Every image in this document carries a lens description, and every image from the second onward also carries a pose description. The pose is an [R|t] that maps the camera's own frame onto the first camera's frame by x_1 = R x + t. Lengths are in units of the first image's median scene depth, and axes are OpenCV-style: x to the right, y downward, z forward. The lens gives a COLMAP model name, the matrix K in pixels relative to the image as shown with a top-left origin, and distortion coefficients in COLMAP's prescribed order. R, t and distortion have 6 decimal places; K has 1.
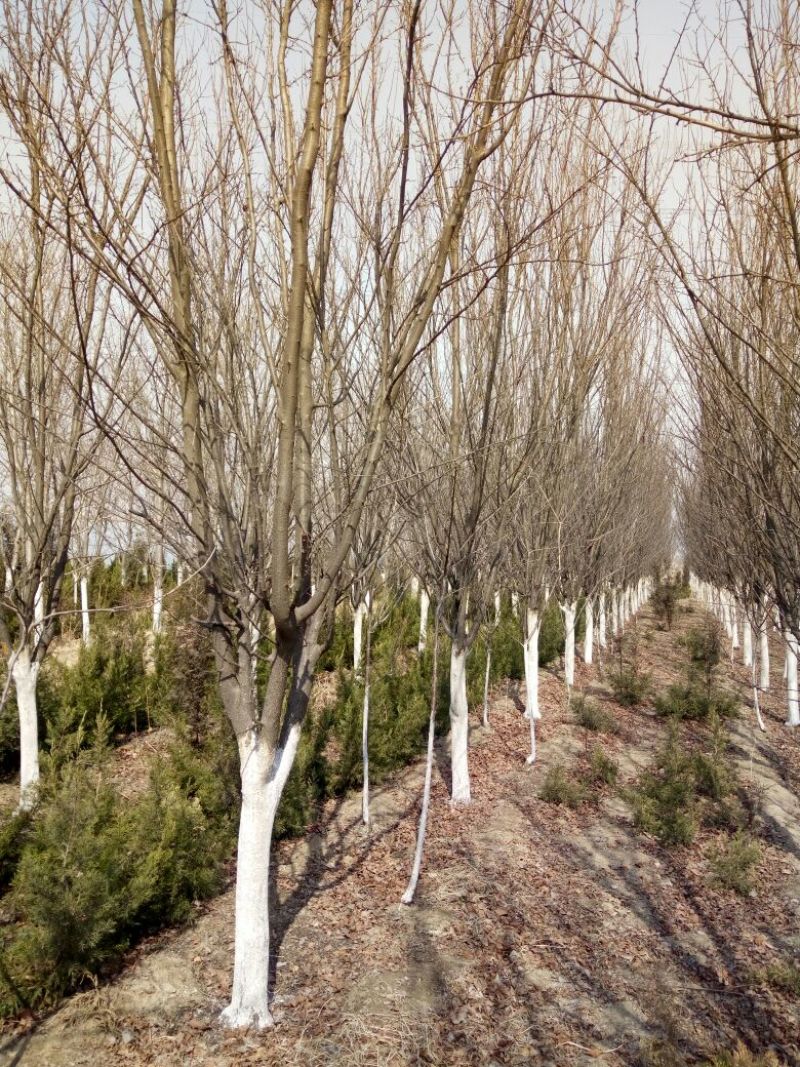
lens RADIAL K [[842.3, 0, 400.0], [0, 842.3, 533.5], [0, 0, 1]] dist [0.051464, -0.069263]
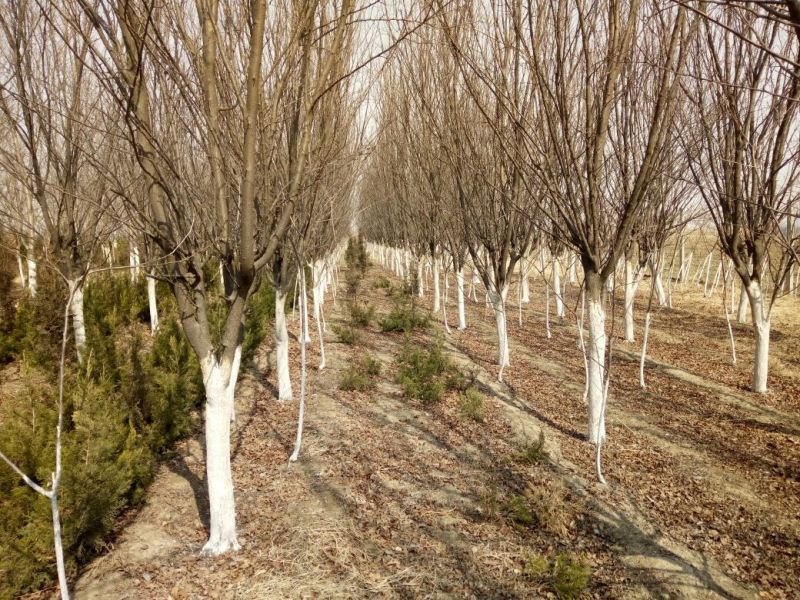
lens RADIAL K [[642.5, 0, 400.0], [0, 642.5, 300.0], [0, 0, 1]] dist [0.001386, -0.005426]
pose [[0.899602, -0.073847, 0.430423, -0.254547], [0.016996, 0.990773, 0.134463, 0.009974], [-0.436381, -0.113648, 0.892556, -0.040238]]
